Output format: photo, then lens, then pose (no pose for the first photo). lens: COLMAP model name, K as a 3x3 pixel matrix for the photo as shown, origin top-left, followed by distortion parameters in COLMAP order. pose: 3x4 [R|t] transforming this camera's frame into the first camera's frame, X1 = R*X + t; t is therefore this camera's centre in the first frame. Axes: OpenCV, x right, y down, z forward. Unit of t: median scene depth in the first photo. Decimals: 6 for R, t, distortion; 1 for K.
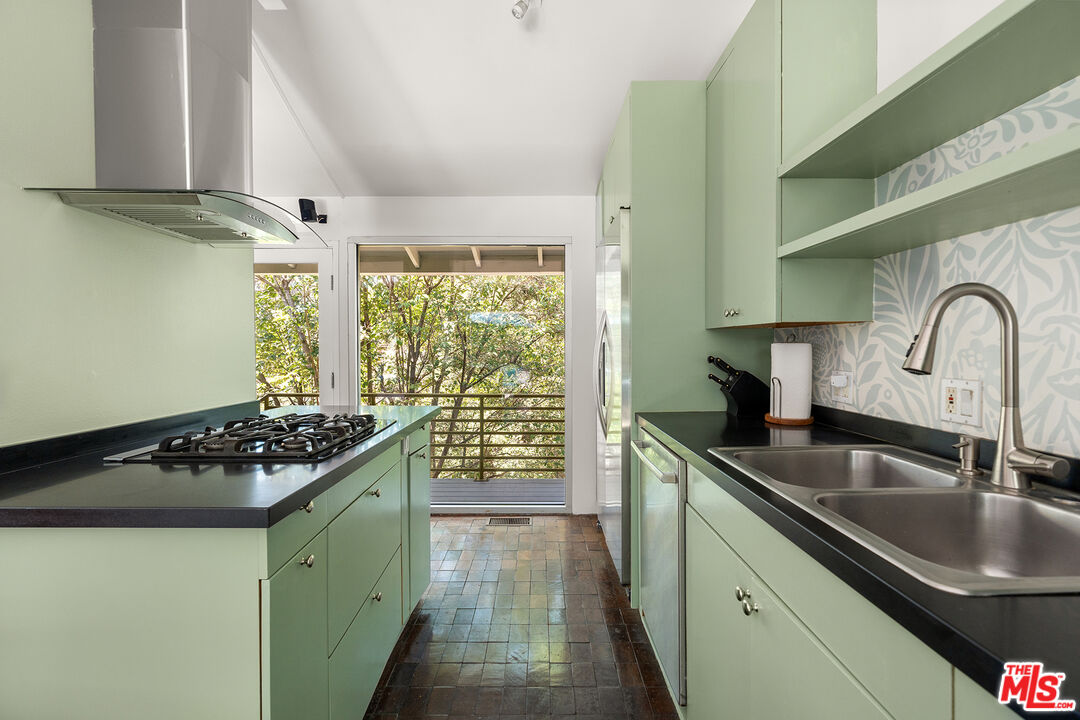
lens RADIAL K [[490.0, 0, 538.8], [0, 490.0, 341.0], [0, 0, 1]] dist [0.001027, 0.000043]
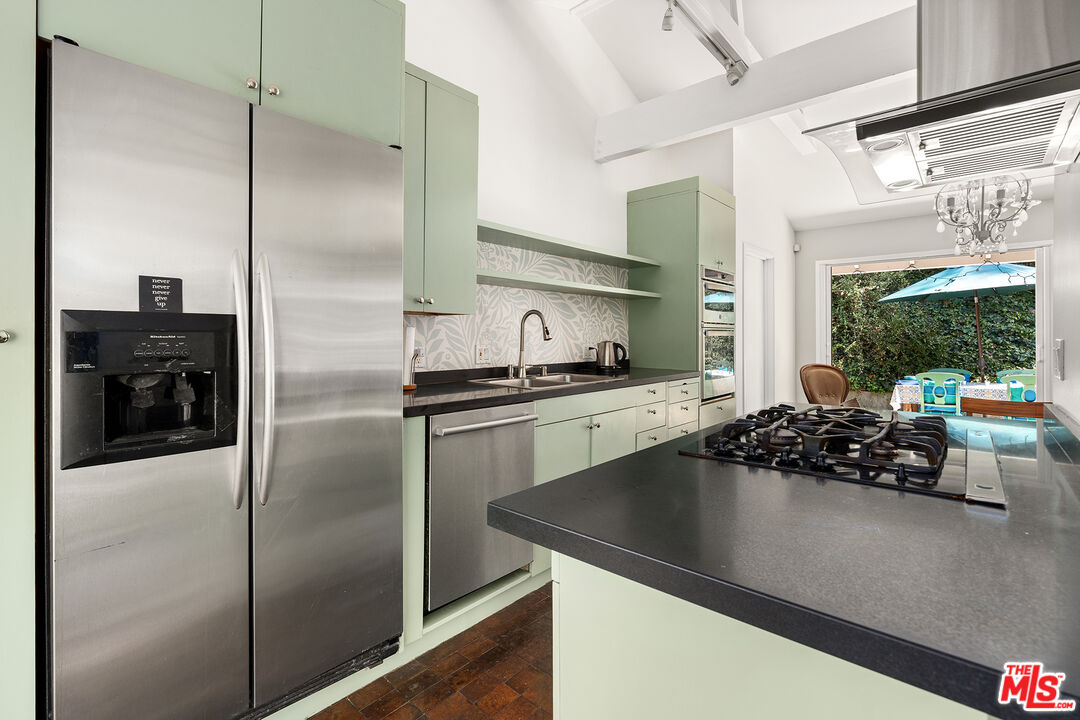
lens RADIAL K [[490.0, 0, 538.8], [0, 490.0, 341.0], [0, 0, 1]] dist [0.001027, 0.000043]
pose [[-0.756711, -0.002096, 0.653746, -0.694087], [-0.005880, 0.999976, -0.003600, 0.052104], [-0.653723, -0.006568, -0.756705, 2.040654]]
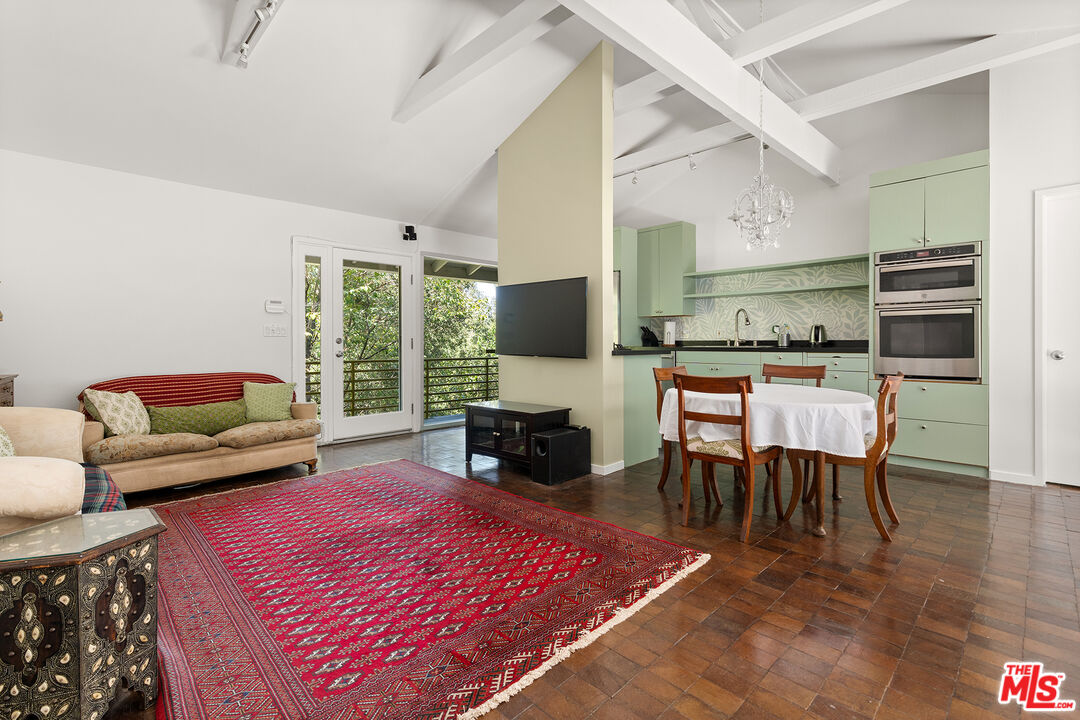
lens RADIAL K [[490.0, 0, 538.8], [0, 490.0, 341.0], [0, 0, 1]] dist [0.001027, 0.000043]
pose [[0.712952, -0.003417, 0.701204, -2.846857], [-0.005341, 0.999933, 0.010304, 0.122853], [-0.701192, -0.011091, 0.712886, -0.859457]]
